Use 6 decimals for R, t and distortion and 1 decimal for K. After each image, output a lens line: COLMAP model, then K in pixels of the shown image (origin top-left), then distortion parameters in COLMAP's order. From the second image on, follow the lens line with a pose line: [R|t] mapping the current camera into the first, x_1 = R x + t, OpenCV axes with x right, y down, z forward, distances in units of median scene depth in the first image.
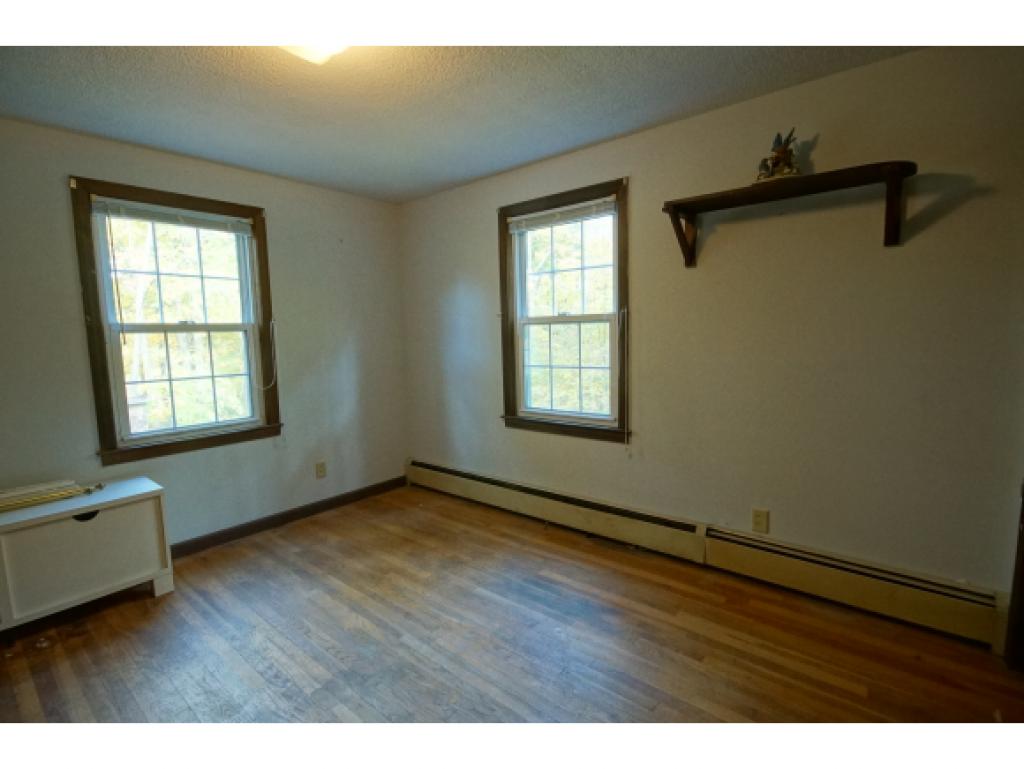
lens RADIAL K [[501.4, 0, 512.0], [0, 501.4, 384.5], [0, 0, 1]] dist [0.011298, 0.000328]
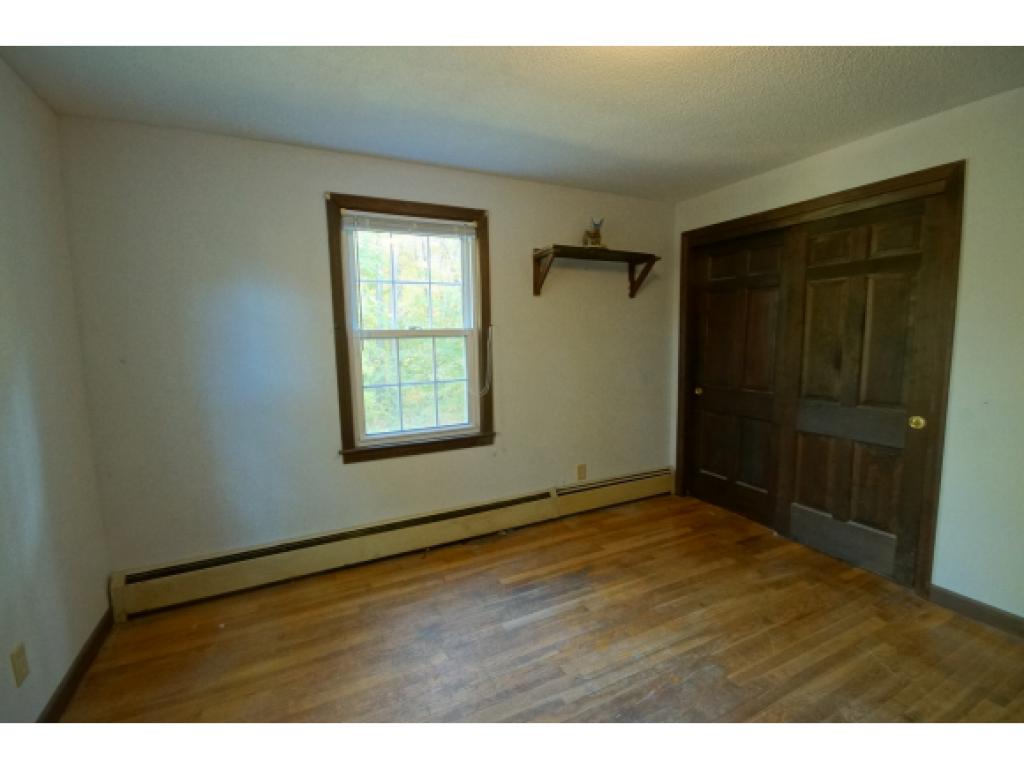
lens RADIAL K [[446.6, 0, 509.5], [0, 446.6, 386.4], [0, 0, 1]] dist [0.000044, -0.000884]
pose [[0.401247, -0.076935, 0.912733, -0.655581], [0.113515, 0.992961, 0.033795, -0.040823], [-0.908909, 0.090049, 0.407156, 0.533930]]
